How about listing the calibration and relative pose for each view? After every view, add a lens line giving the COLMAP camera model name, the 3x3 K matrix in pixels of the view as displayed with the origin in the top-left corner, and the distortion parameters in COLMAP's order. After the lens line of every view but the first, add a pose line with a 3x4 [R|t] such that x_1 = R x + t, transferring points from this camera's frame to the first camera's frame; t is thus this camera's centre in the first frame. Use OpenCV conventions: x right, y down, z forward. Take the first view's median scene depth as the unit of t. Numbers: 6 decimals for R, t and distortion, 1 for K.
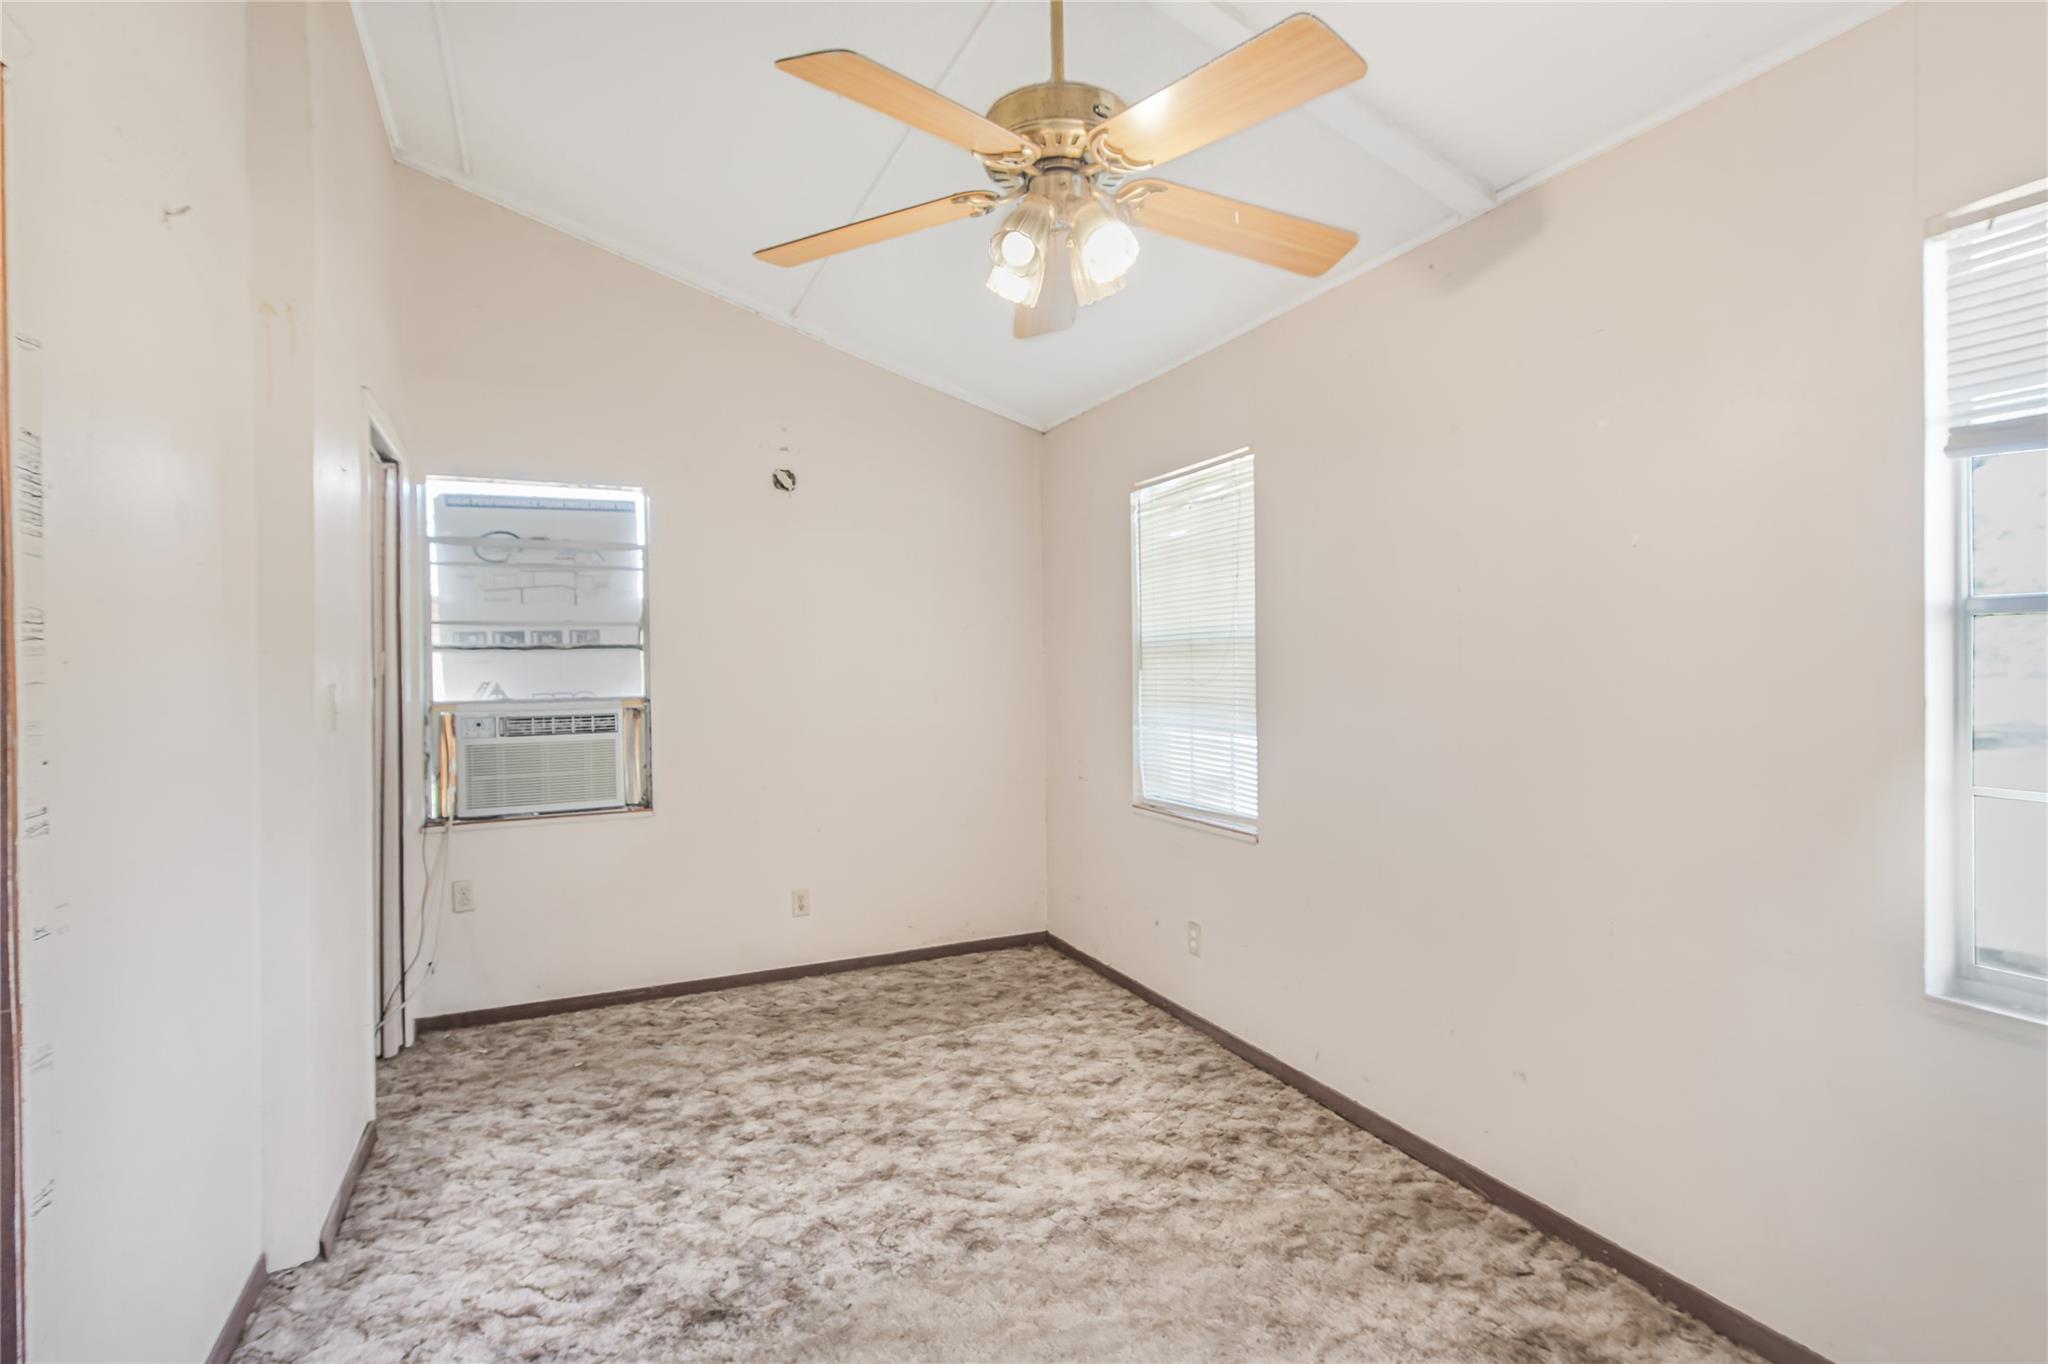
lens RADIAL K [[996.6, 0, 1028.2], [0, 996.6, 686.2], [0, 0, 1]] dist [0.002959, -0.004653]
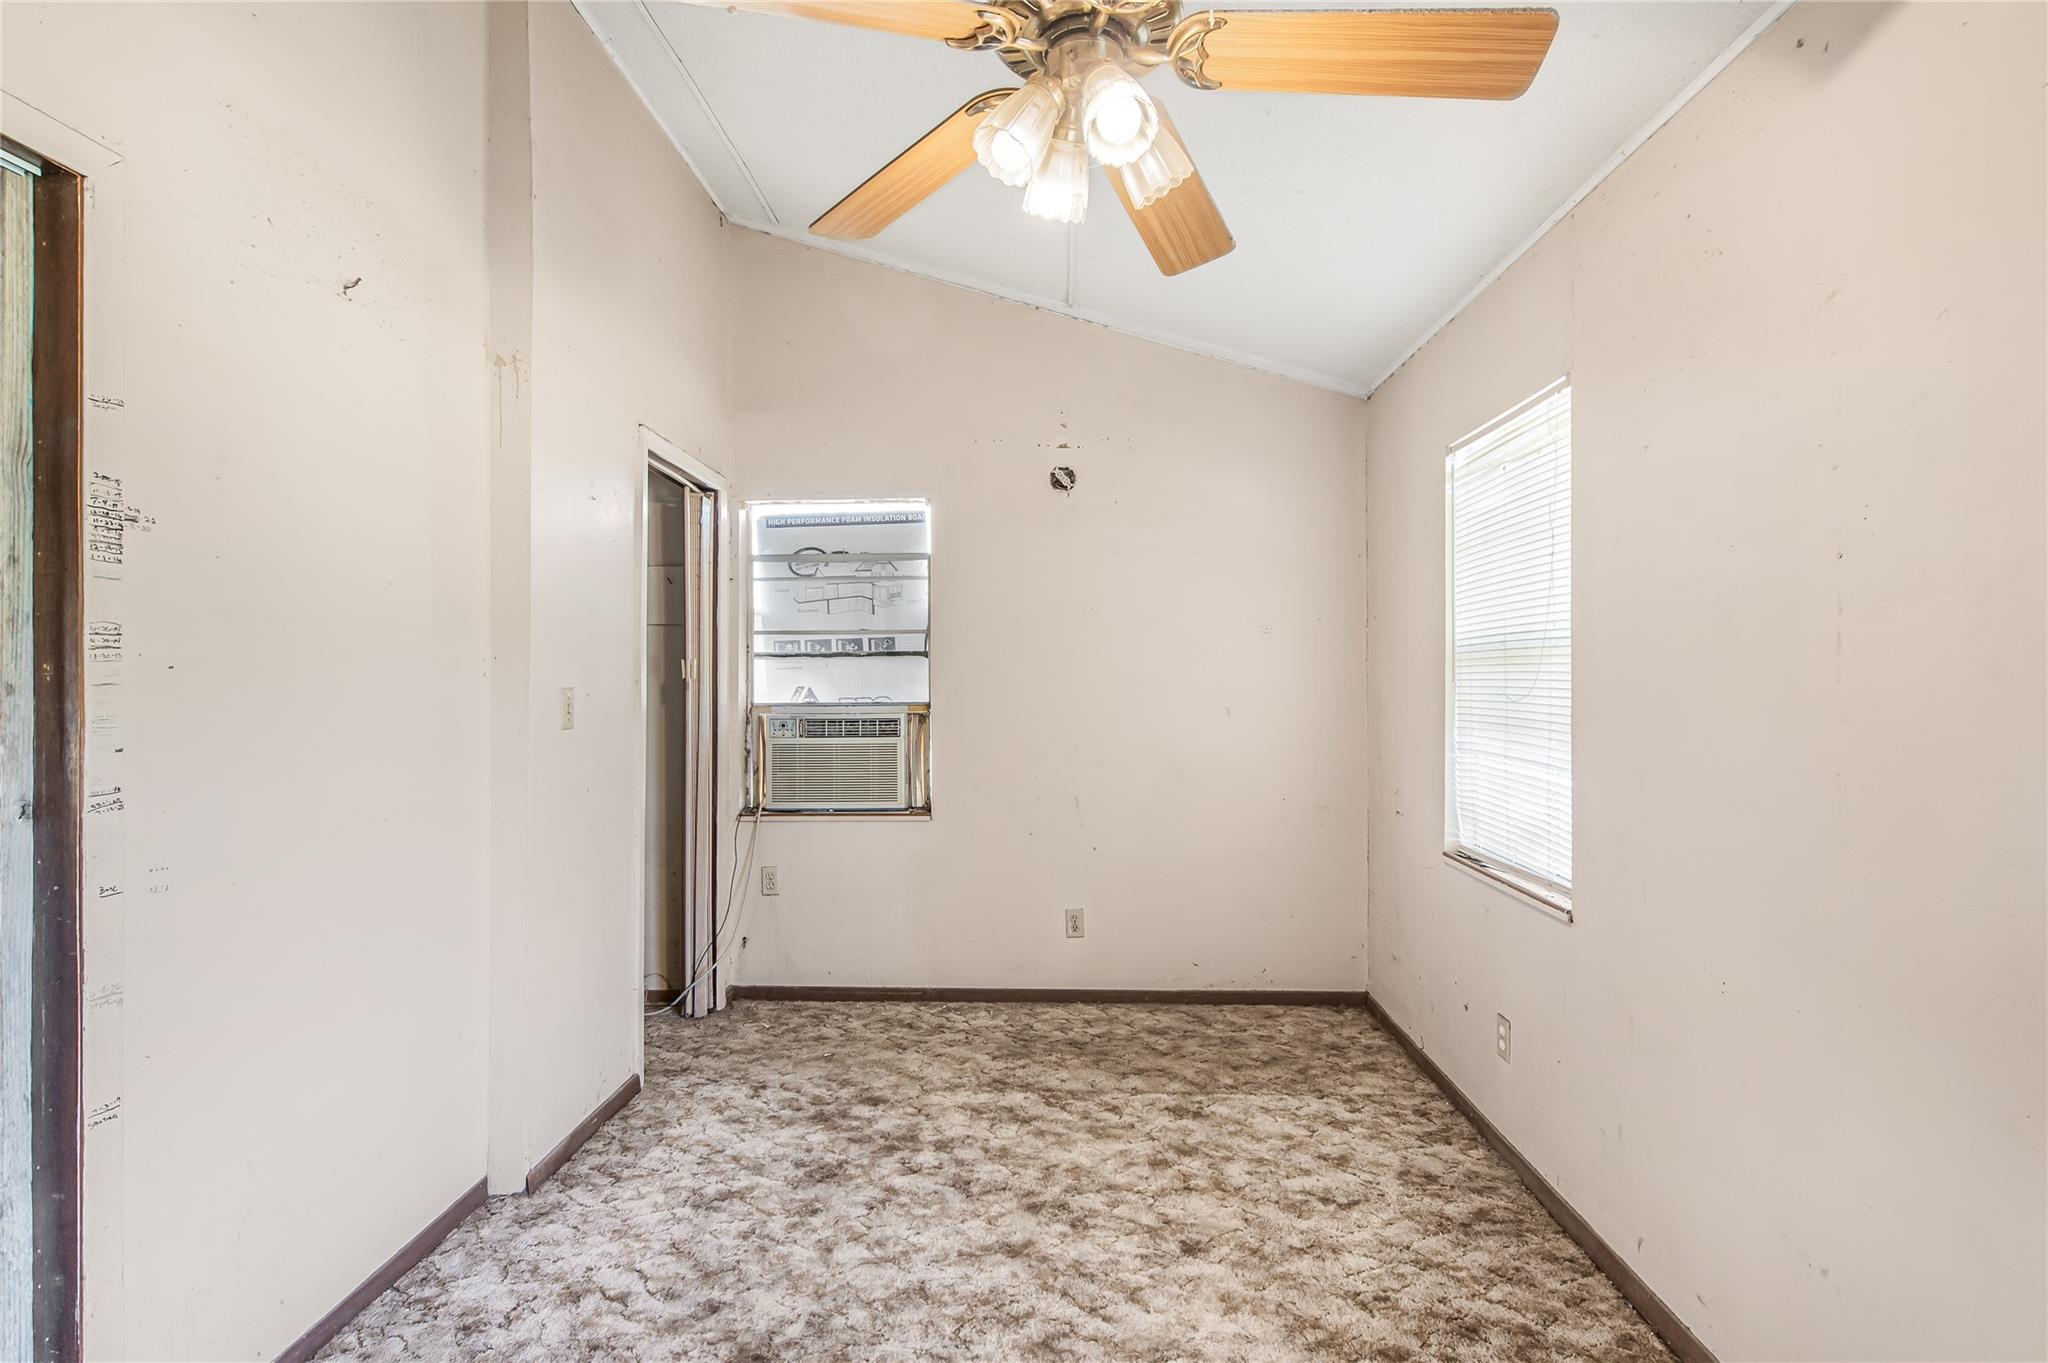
lens RADIAL K [[996.6, 0, 1028.2], [0, 996.6, 685.7], [0, 0, 1]] dist [0.002959, -0.004653]
pose [[0.884494, 0.012013, -0.466397, 0.214734], [-0.015894, 0.999864, -0.004387, -0.004525], [0.466281, 0.011293, 0.884565, 0.173752]]
